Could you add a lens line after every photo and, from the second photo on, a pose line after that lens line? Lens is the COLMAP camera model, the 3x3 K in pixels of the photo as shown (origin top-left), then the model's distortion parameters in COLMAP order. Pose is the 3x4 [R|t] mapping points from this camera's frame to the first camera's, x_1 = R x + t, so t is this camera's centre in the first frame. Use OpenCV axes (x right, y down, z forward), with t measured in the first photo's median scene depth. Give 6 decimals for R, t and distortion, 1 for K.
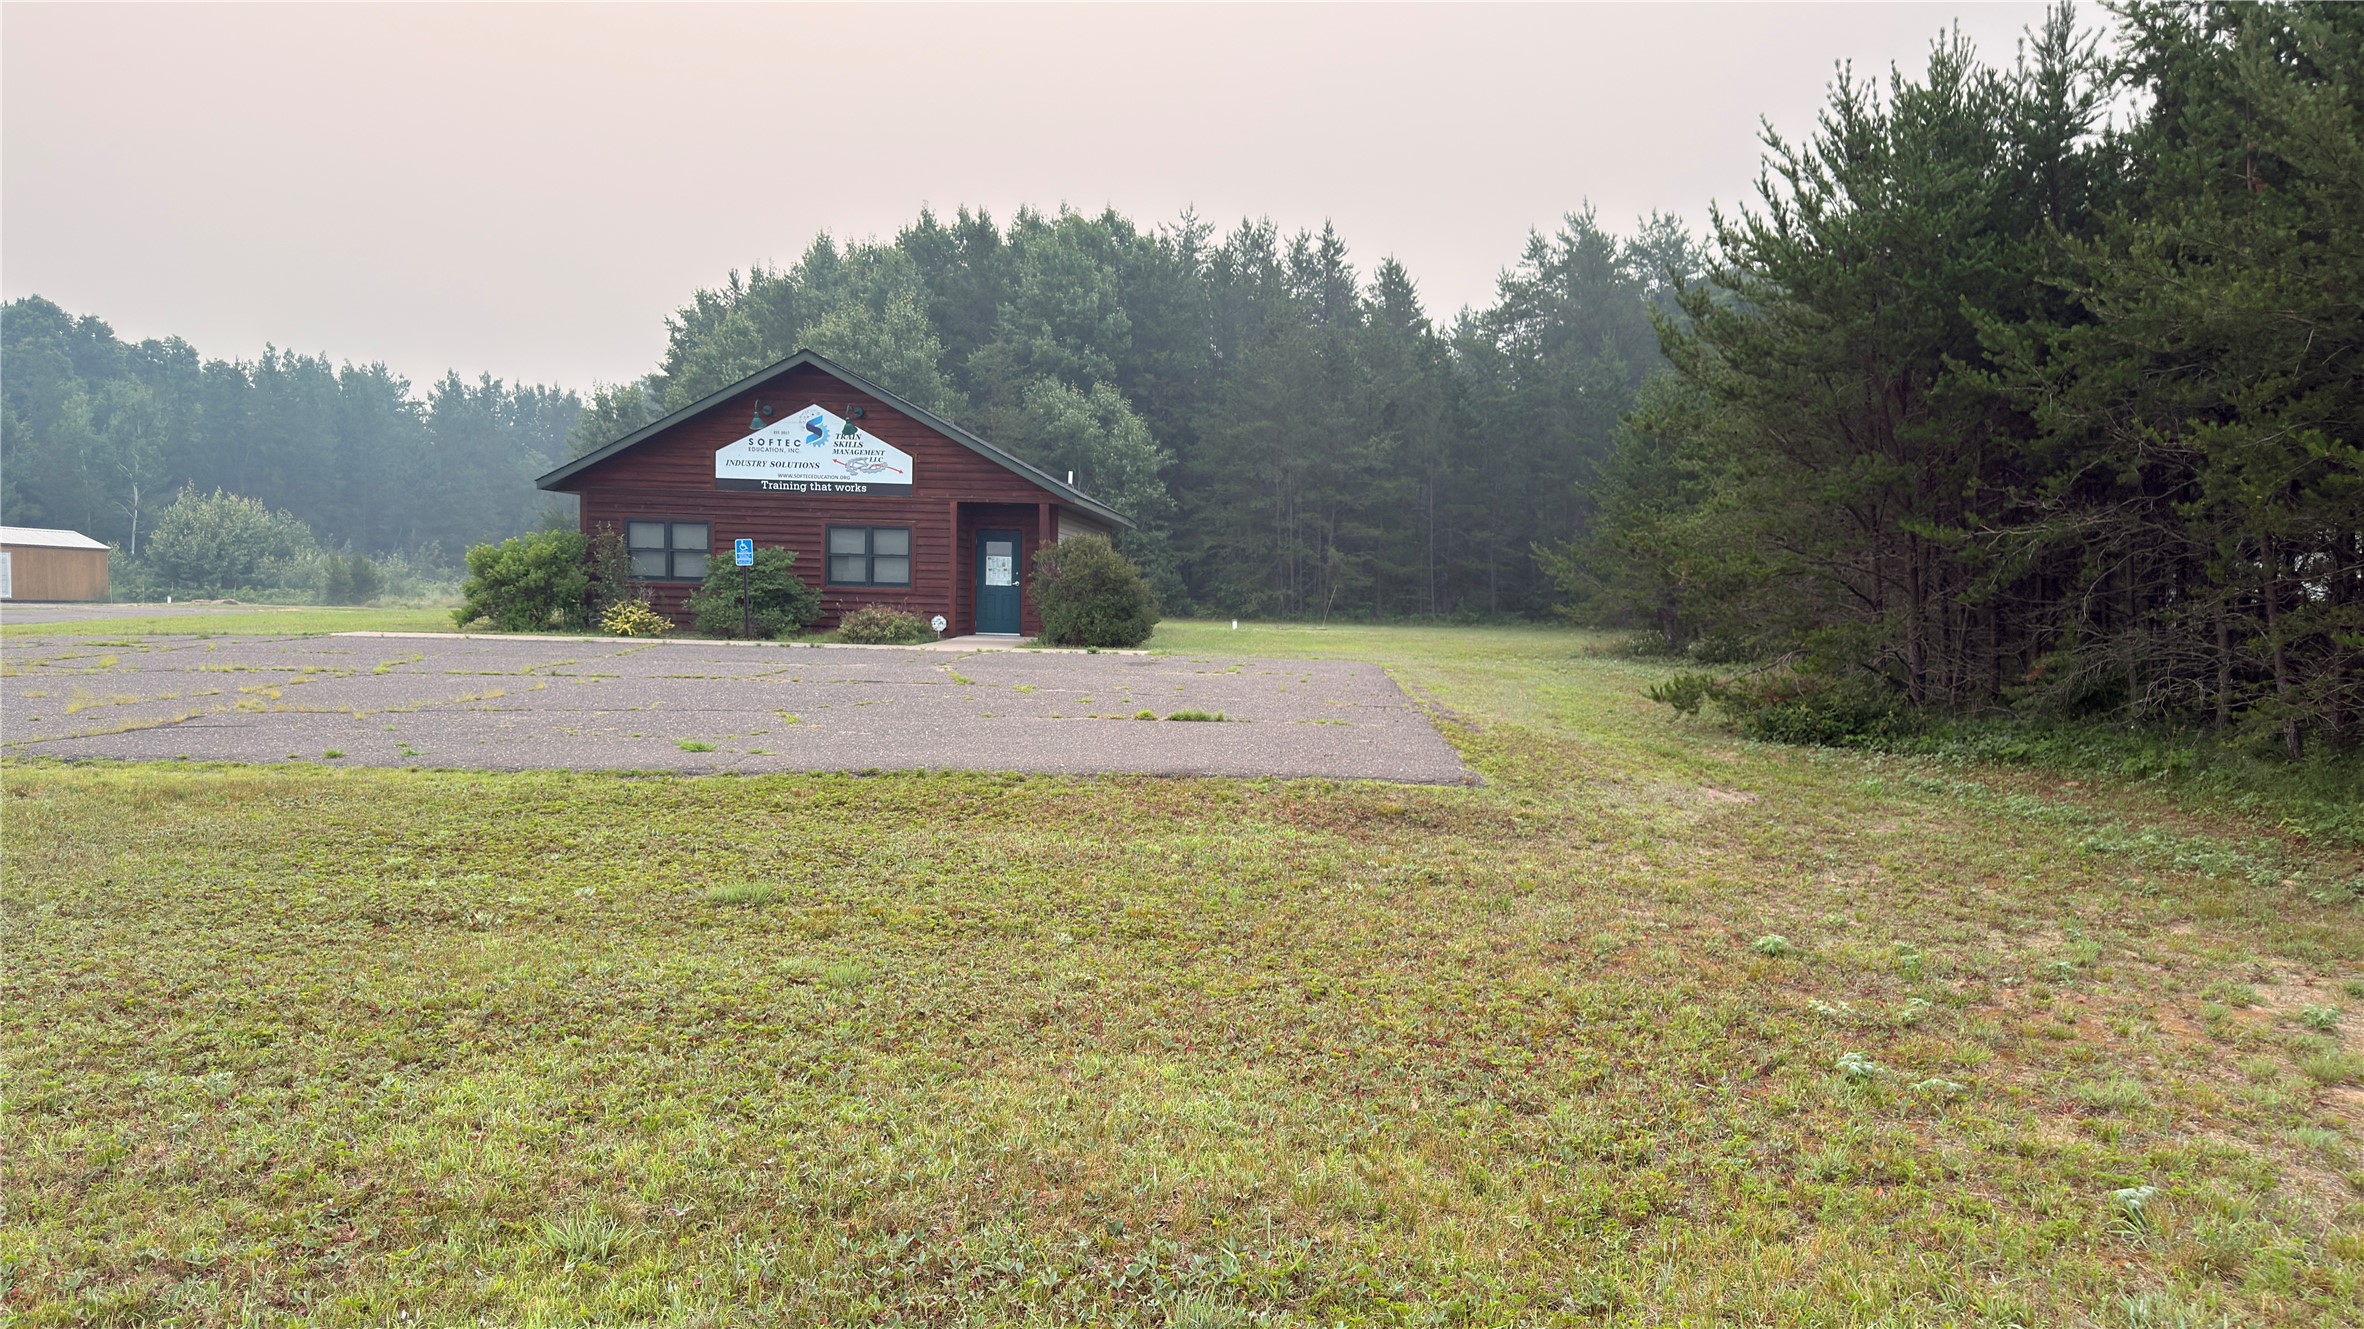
lens RADIAL K [[1653.0, 0, 1181.5], [0, 1653.0, 666.8], [0, 0, 1]] dist [0.001858, 0.000018]
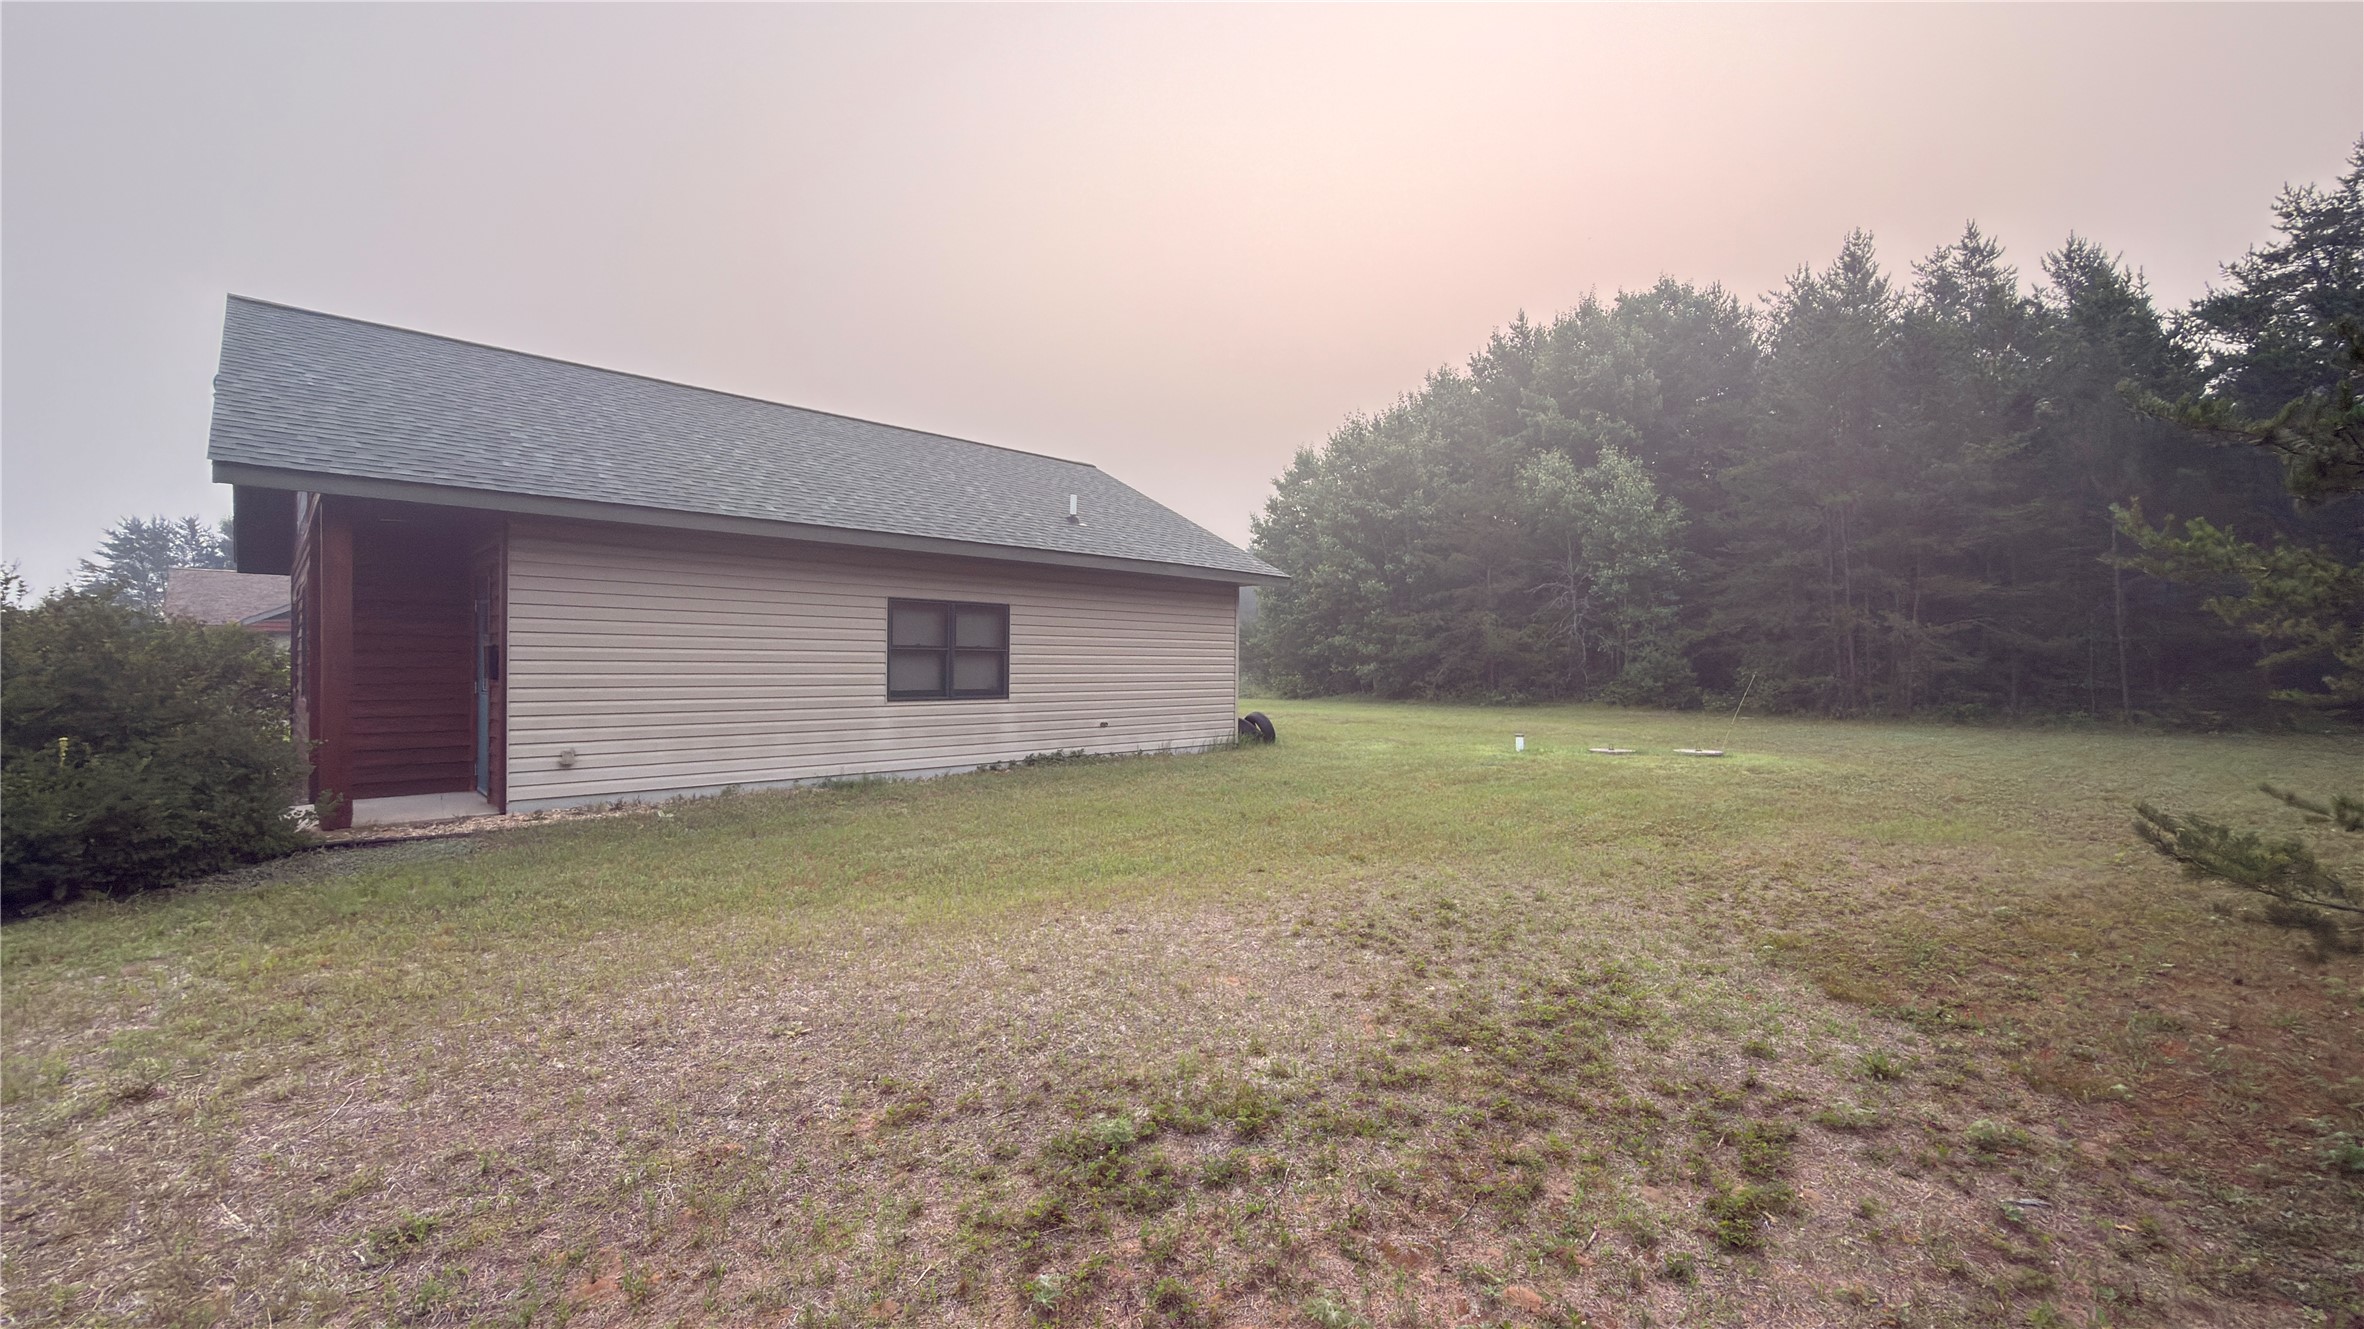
lens RADIAL K [[950.8, 0, 1182.3], [0, 950.8, 649.4], [0, 0, 1]] dist [-0.004170, 0.001338]
pose [[0.743556, -0.028317, -0.668074, 0.127138], [-0.023856, 0.997343, -0.068825, -0.021971], [0.668248, 0.067113, 0.740905, 0.487876]]
